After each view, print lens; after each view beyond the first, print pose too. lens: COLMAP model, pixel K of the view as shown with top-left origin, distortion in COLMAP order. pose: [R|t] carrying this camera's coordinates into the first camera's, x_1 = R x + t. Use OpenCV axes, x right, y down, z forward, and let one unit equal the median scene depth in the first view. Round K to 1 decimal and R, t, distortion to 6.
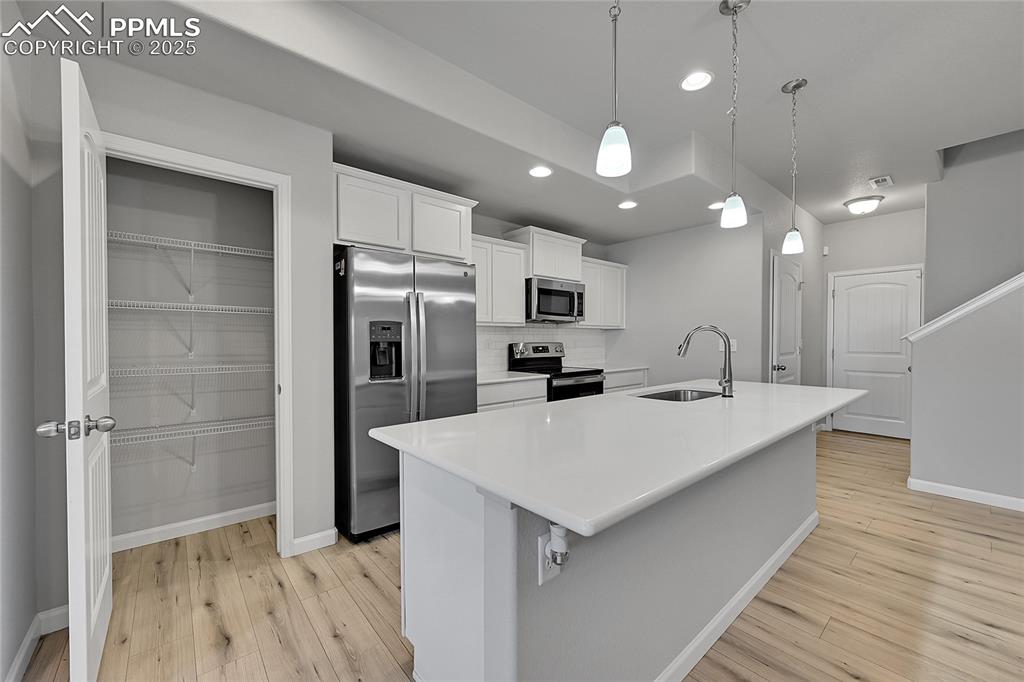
lens RADIAL K [[402.3, 0, 516.7], [0, 402.3, 342.6], [0, 0, 1]] dist [-0.002377, 0.000520]
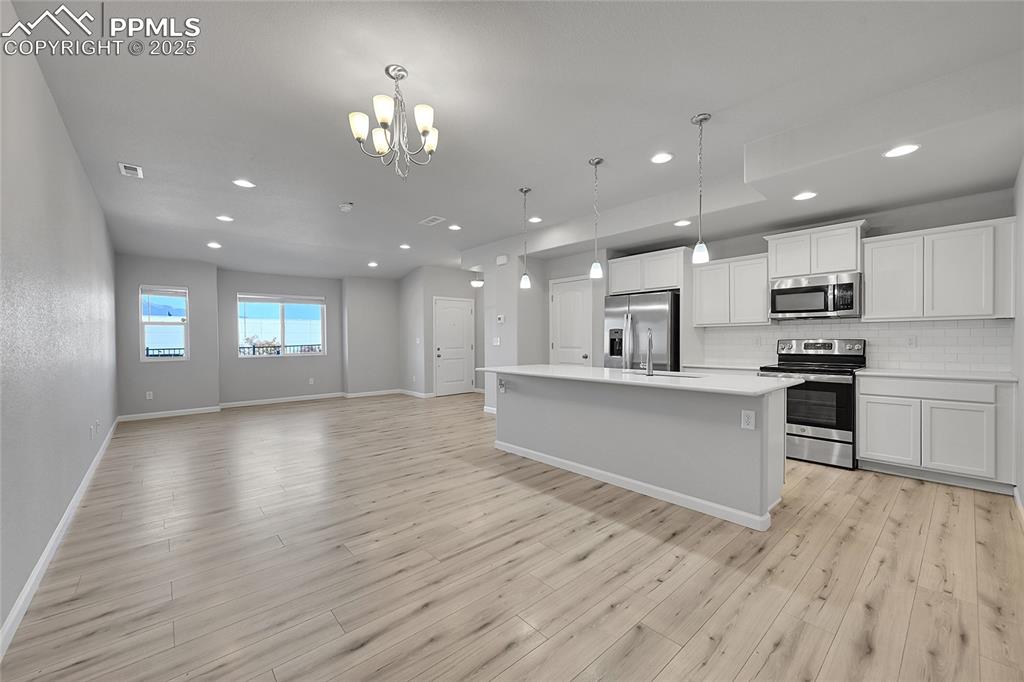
lens RADIAL K [[402.3, 0, 515.9], [0, 402.3, 345.3], [0, 0, 1]] dist [-0.002377, 0.000520]
pose [[0.009756, 0.017895, -0.999792, 1.228436], [-0.000696, 0.999840, 0.017889, -0.002668], [0.999952, 0.000522, 0.009766, 0.303328]]
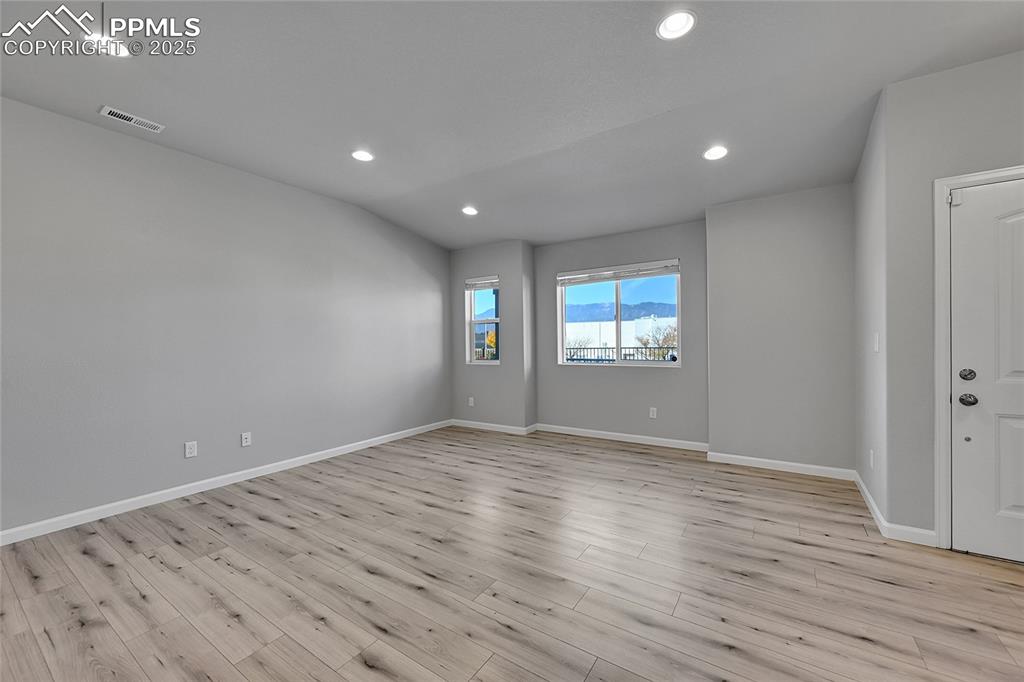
lens RADIAL K [[402.3, 0, 516.0], [0, 402.3, 343.3], [0, 0, 1]] dist [-0.002377, 0.000520]
pose [[-0.963054, 0.013703, -0.268961, -0.265468], [0.010183, 0.999843, 0.014479, -0.001811], [0.269118, 0.011205, -0.963042, 0.281821]]
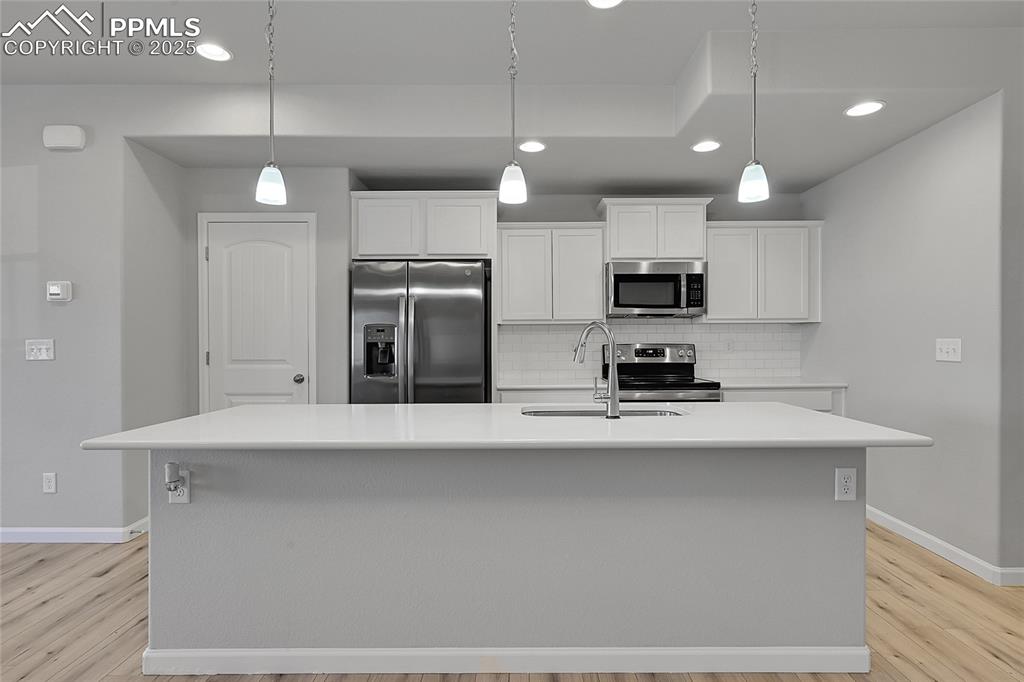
lens RADIAL K [[531.6, 0, 520.4], [0, 531.6, 342.3], [0, 0, 1]] dist [-0.004485, 0.001282]
pose [[0.752419, 0.001540, -0.658683, 0.638519], [-0.002672, 0.999996, -0.000715, -0.001734], [0.658679, 0.002298, 0.752420, 0.099804]]
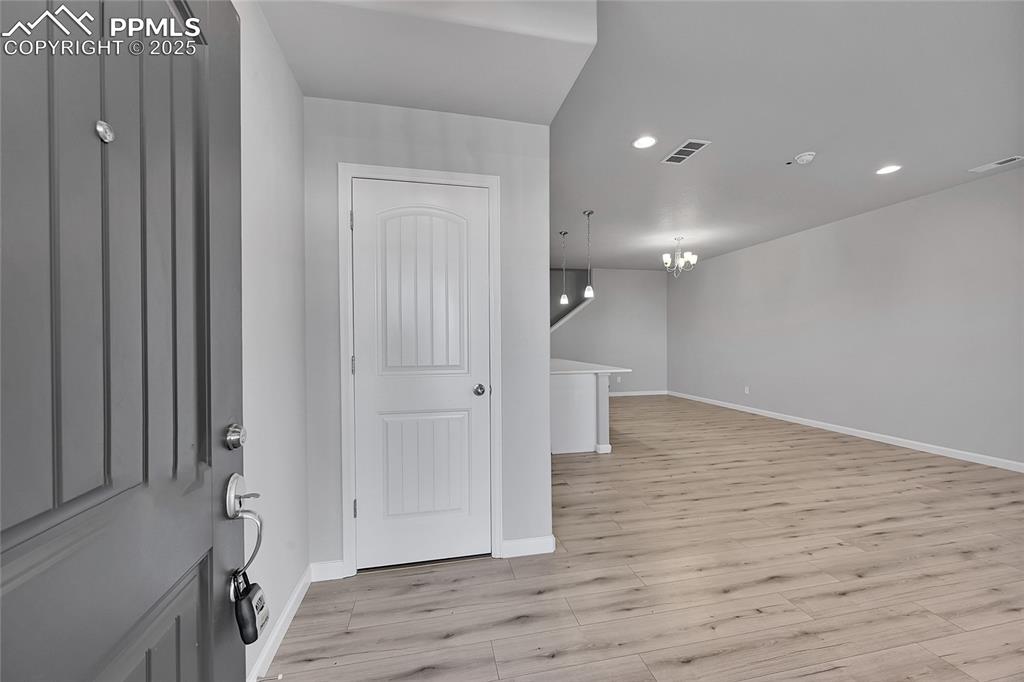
lens RADIAL K [[402.3, 0, 518.3], [0, 402.3, 341.5], [0, 0, 1]] dist [-0.002377, 0.000520]
pose [[0.475857, -0.005506, 0.879505, -1.195050], [0.013237, 0.999912, -0.000903, -0.000247], [-0.879423, 0.012072, 0.475888, -0.083441]]
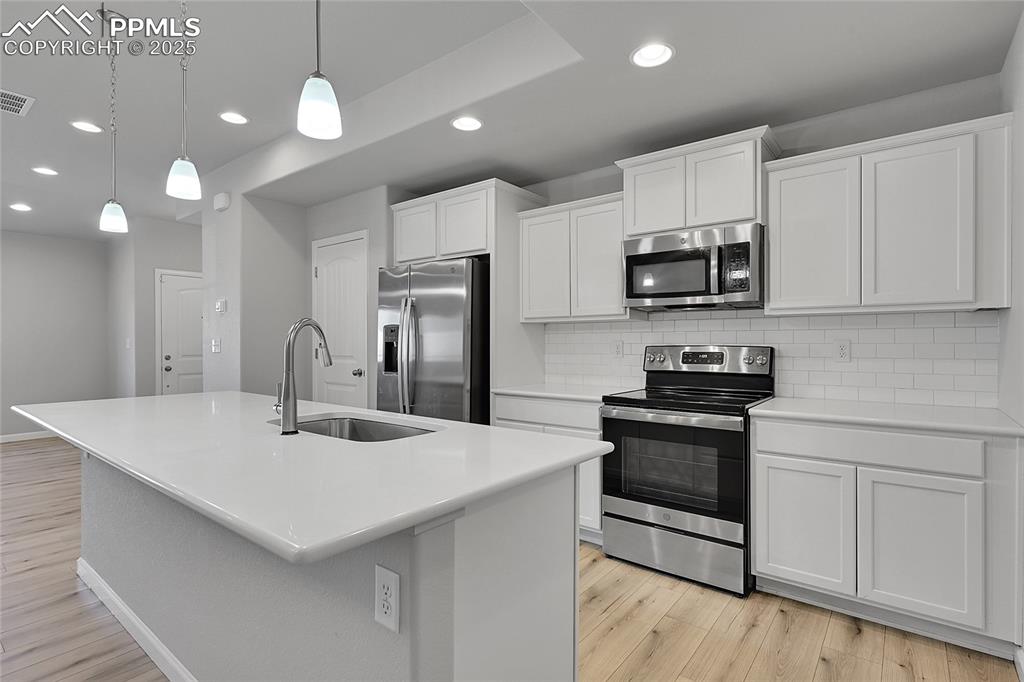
lens RADIAL K [[499.6, 0, 514.9], [0, 499.6, 345.2], [0, 0, 1]] dist [-0.000551, -0.000869]
pose [[0.186584, 0.010497, -0.982383, 0.822470], [-0.007248, 0.999930, 0.009307, -0.006332], [0.982412, 0.005384, 0.186648, 0.733186]]
